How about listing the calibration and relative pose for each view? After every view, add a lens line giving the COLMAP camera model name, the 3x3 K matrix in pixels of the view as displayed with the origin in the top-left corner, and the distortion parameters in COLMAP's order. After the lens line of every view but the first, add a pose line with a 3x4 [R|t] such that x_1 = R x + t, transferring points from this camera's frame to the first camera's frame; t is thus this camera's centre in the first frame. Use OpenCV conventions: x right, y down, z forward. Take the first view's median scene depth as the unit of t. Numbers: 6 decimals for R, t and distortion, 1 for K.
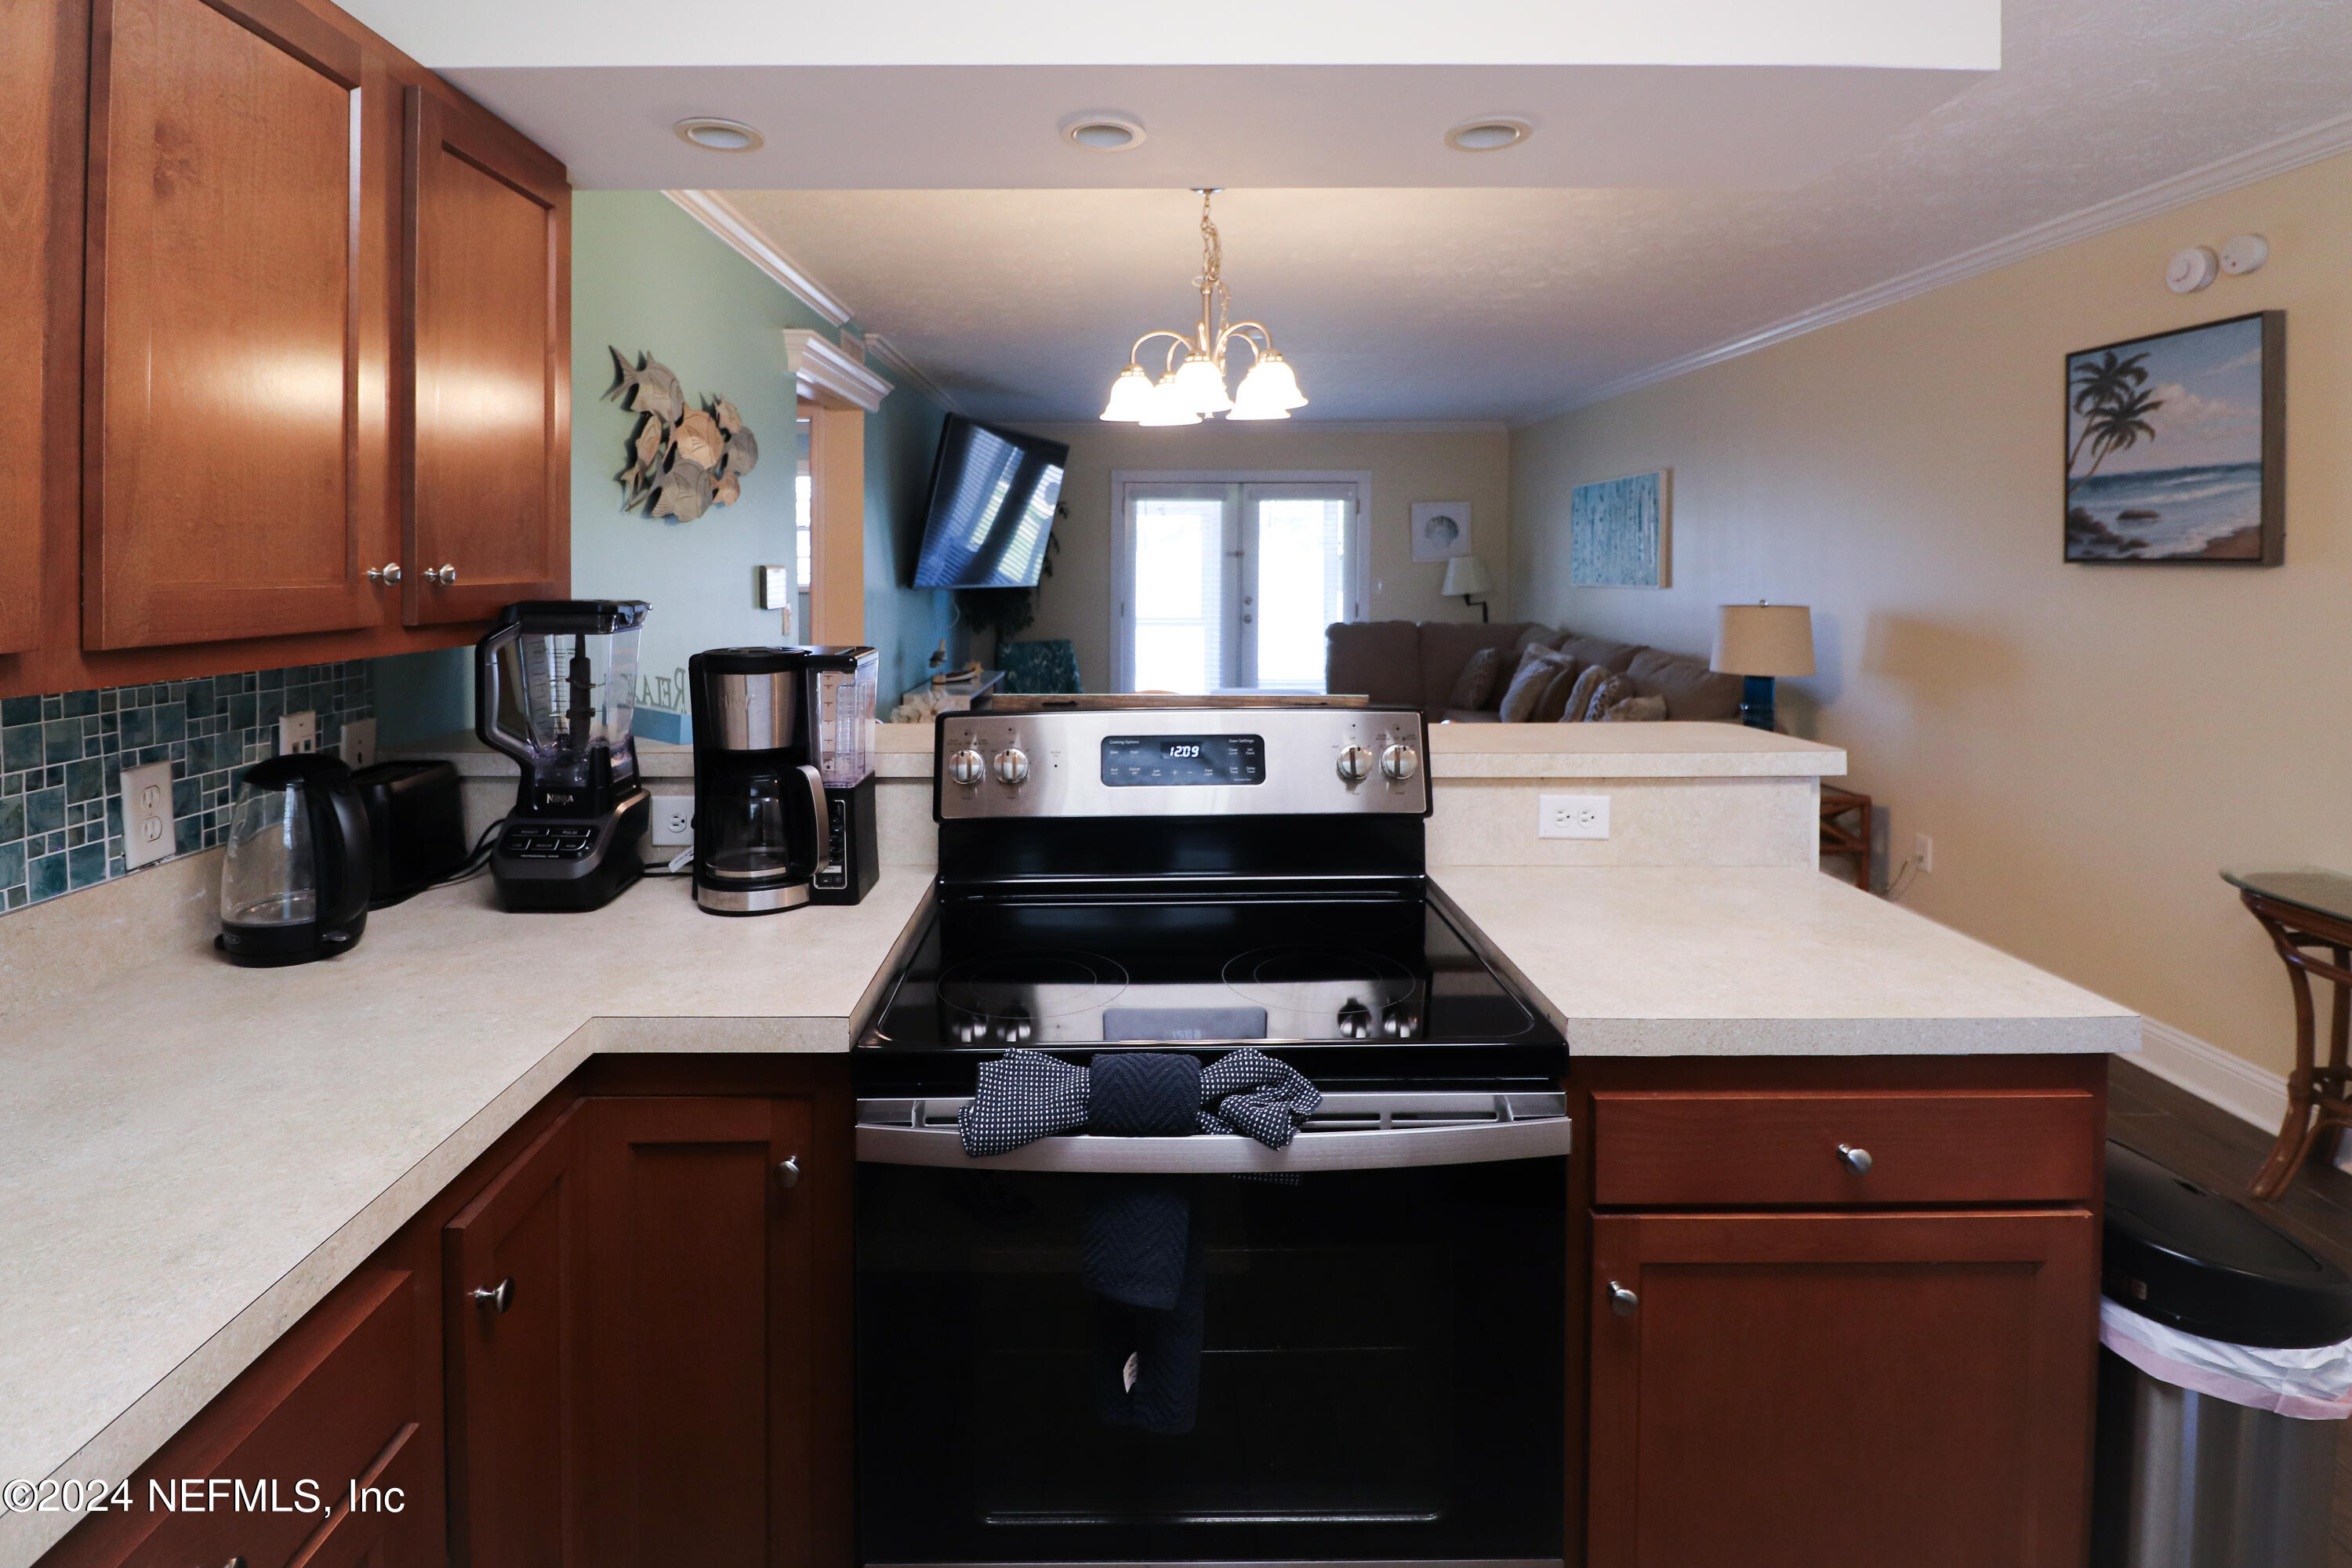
lens RADIAL K [[1157.0, 0, 1138.5], [0, 1157.0, 572.9], [0, 0, 1]] dist [-0.015558, -0.006294]
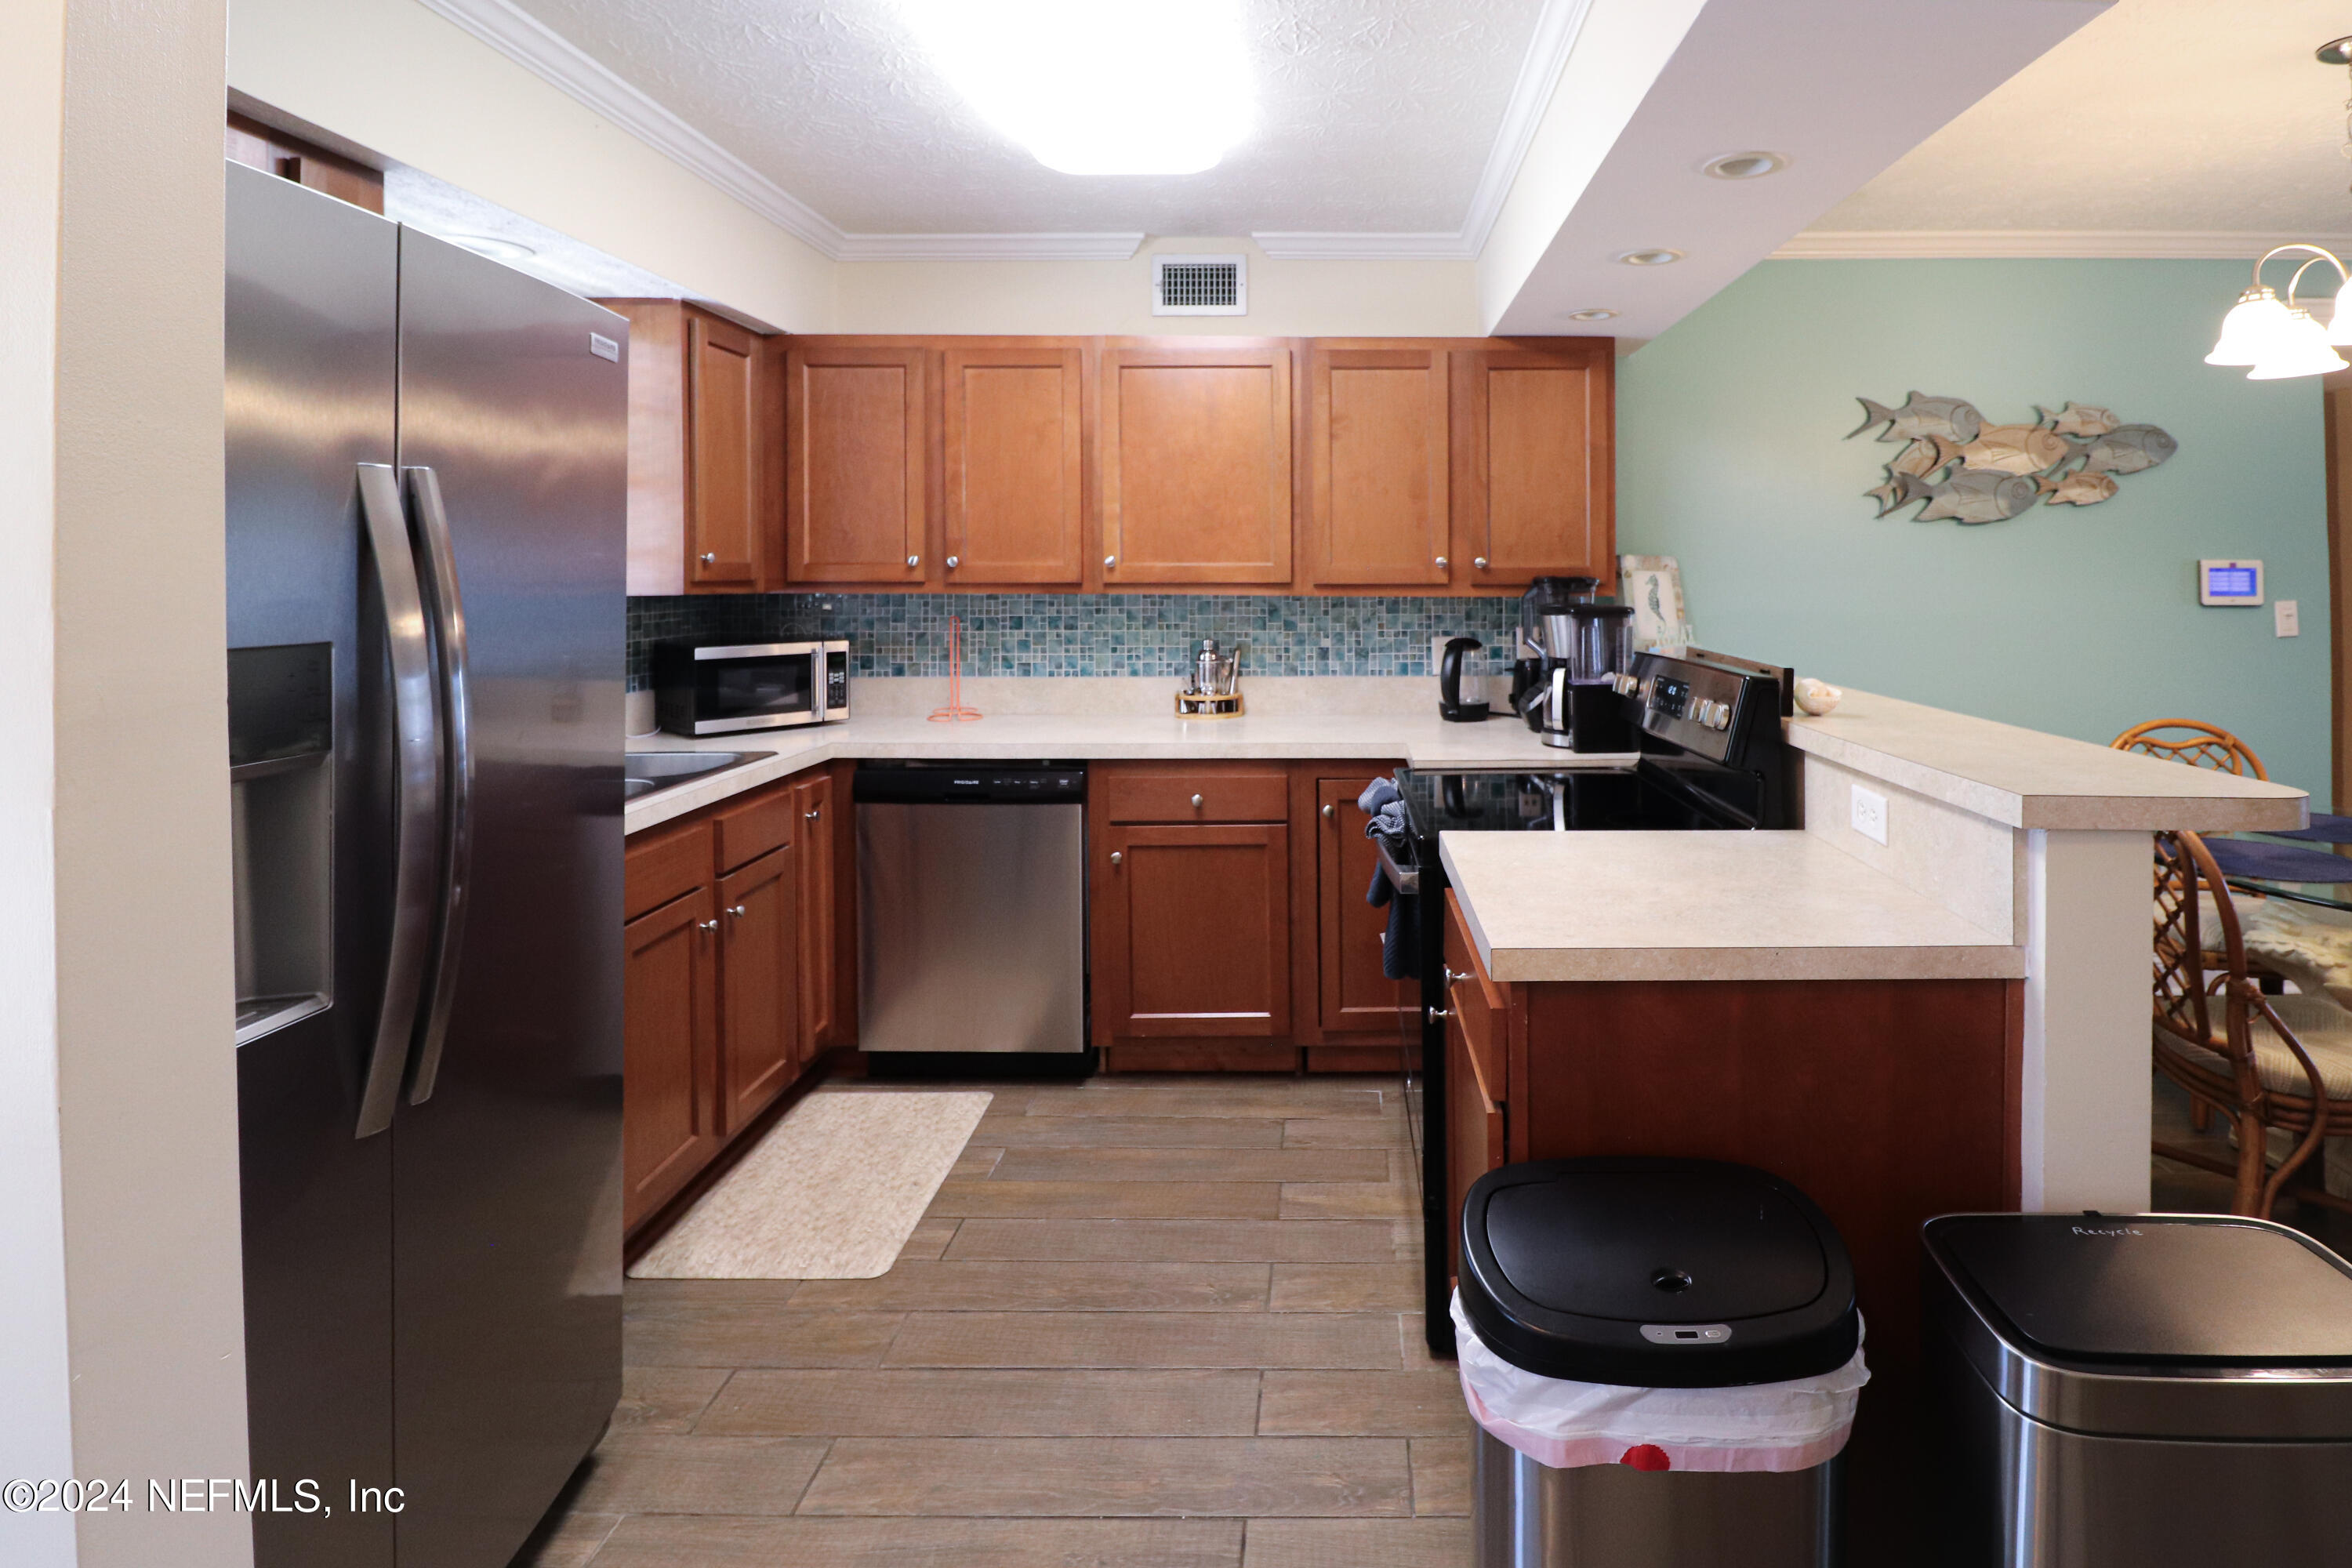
lens RADIAL K [[1157.0, 0, 1316.0], [0, 1157.0, 566.7], [0, 0, 1]] dist [-0.015558, -0.006294]
pose [[-0.020286, -0.004188, -0.999785, 0.301093], [-0.009715, 0.999945, -0.003992, 0.004070], [0.999747, 0.009632, -0.020326, 0.130578]]
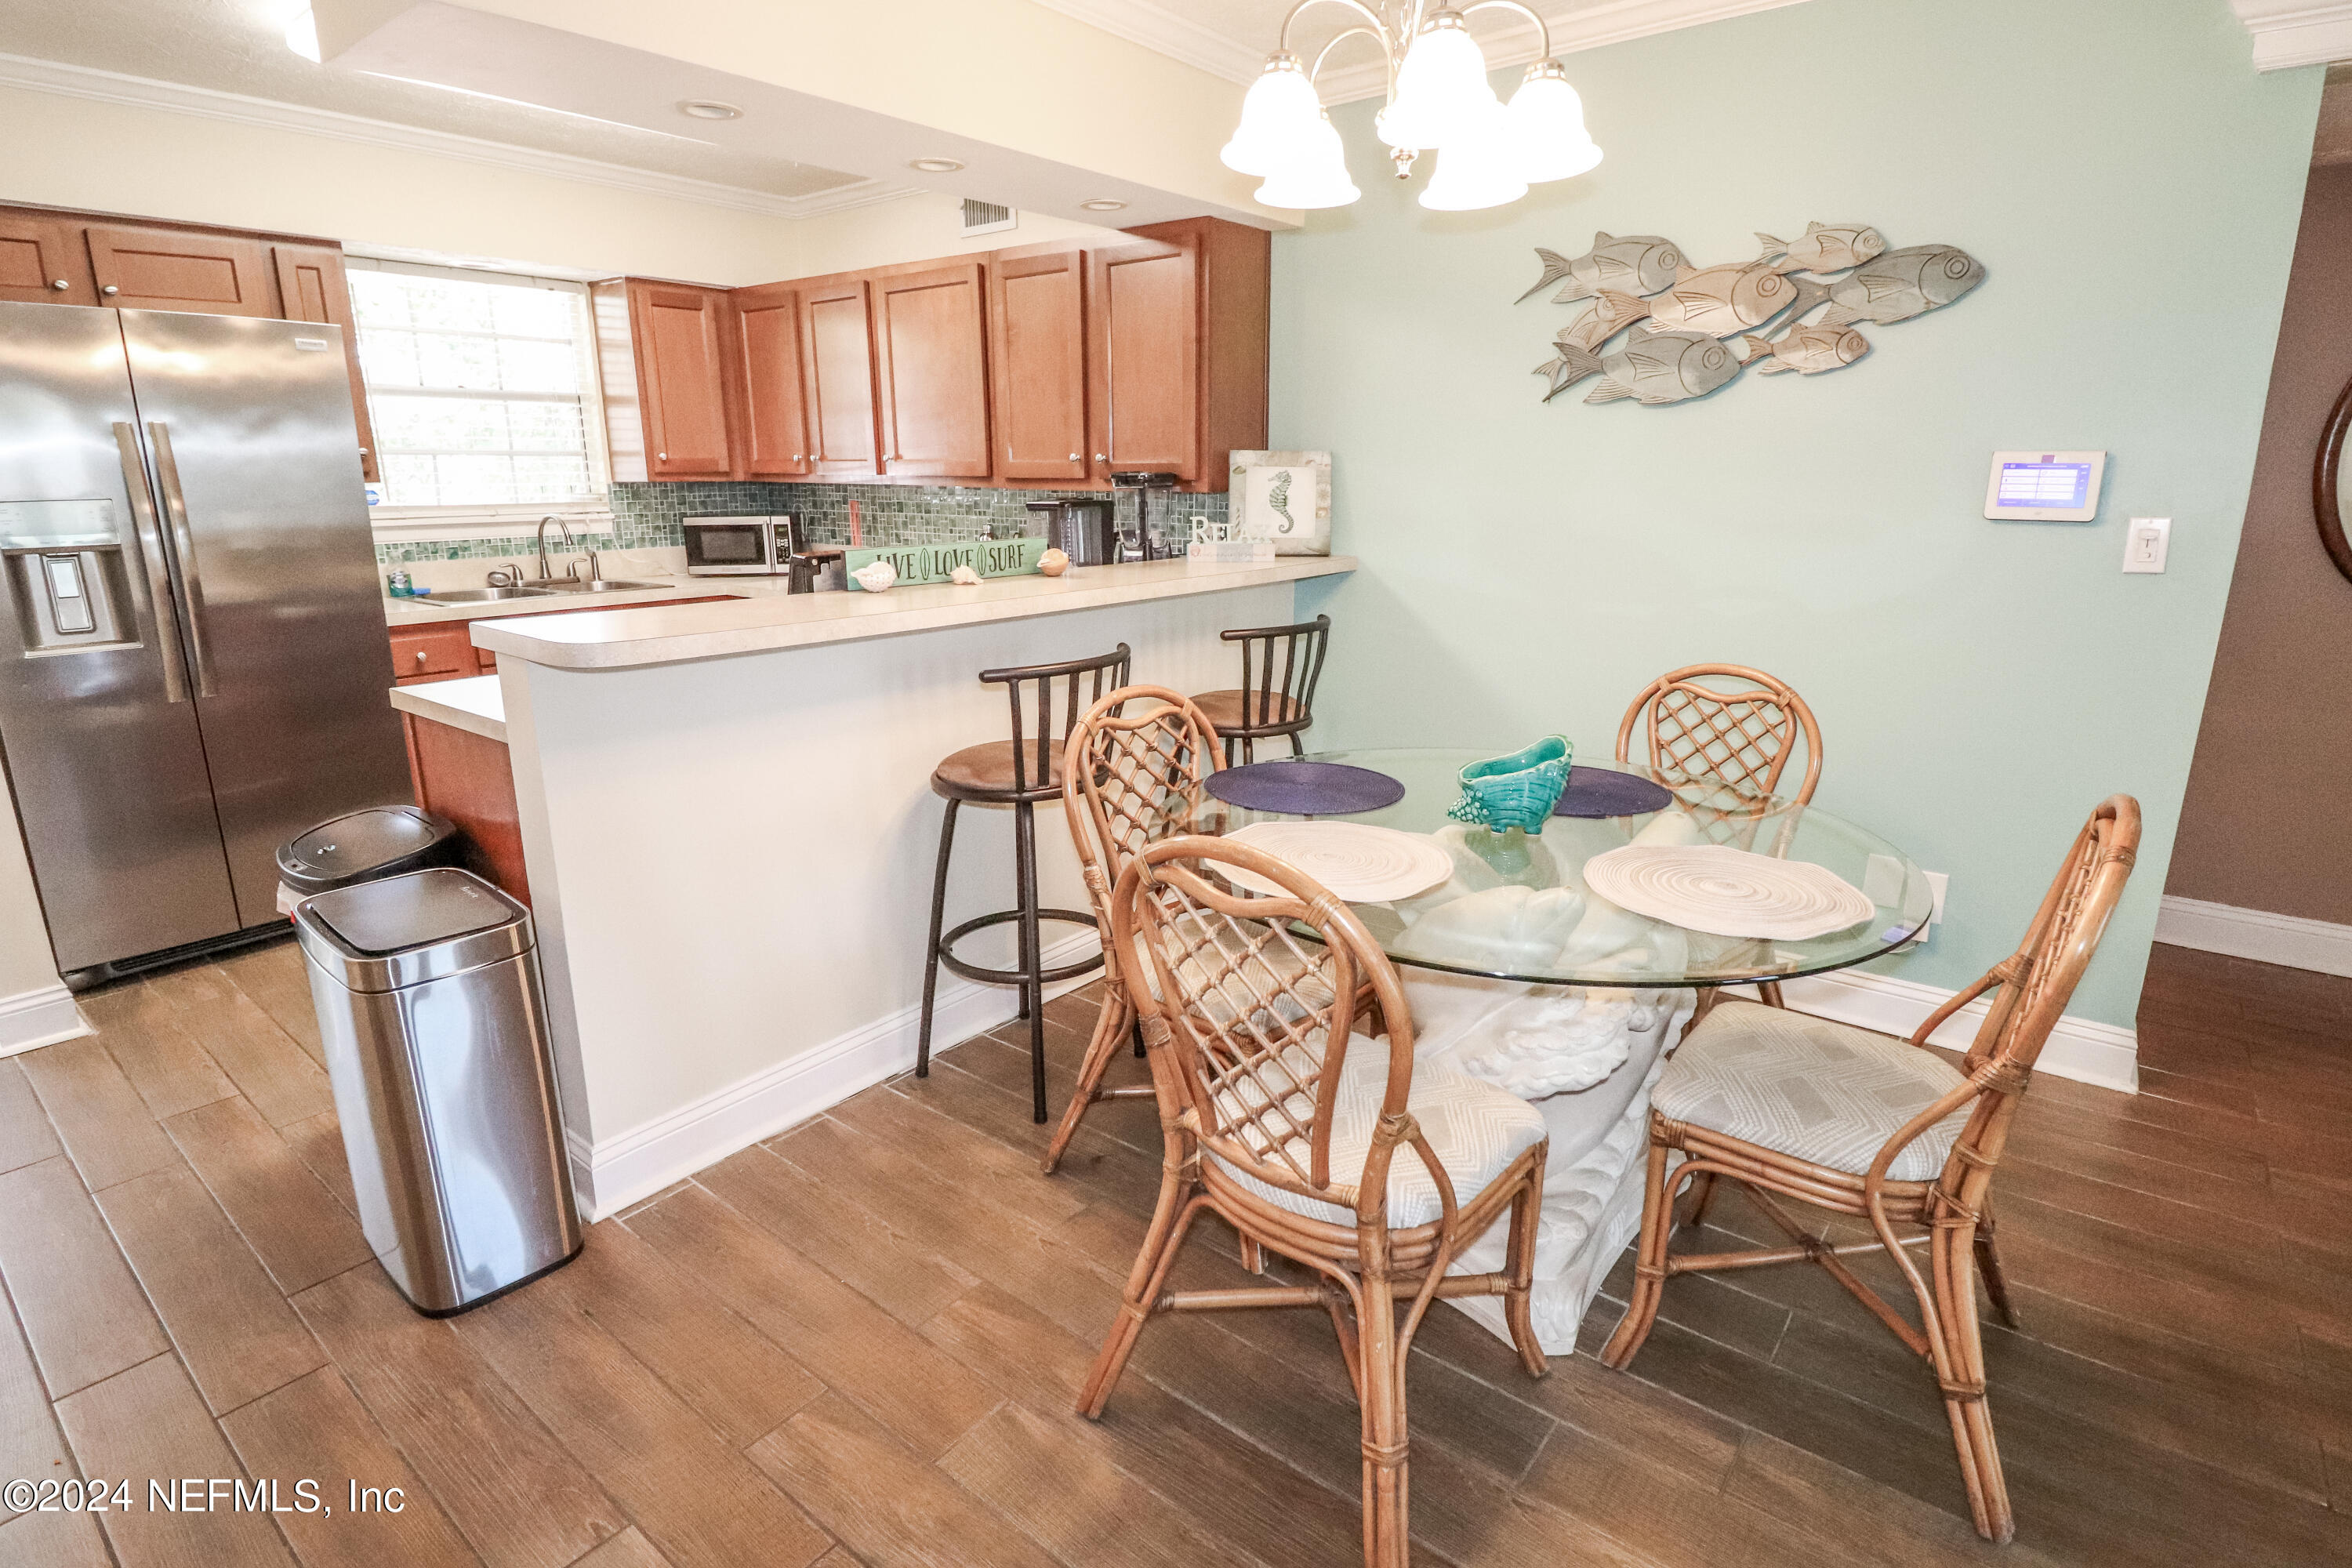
lens RADIAL K [[1202.0, 0, 1161.4], [0, 1202.0, 779.3], [0, 0, 1]] dist [-0.000598, -0.002198]
pose [[-0.647216, 0.191549, -0.737848, 0.241270], [-0.009093, 0.965907, 0.258730, -0.000061], [0.762252, 0.174163, -0.623409, 0.510736]]
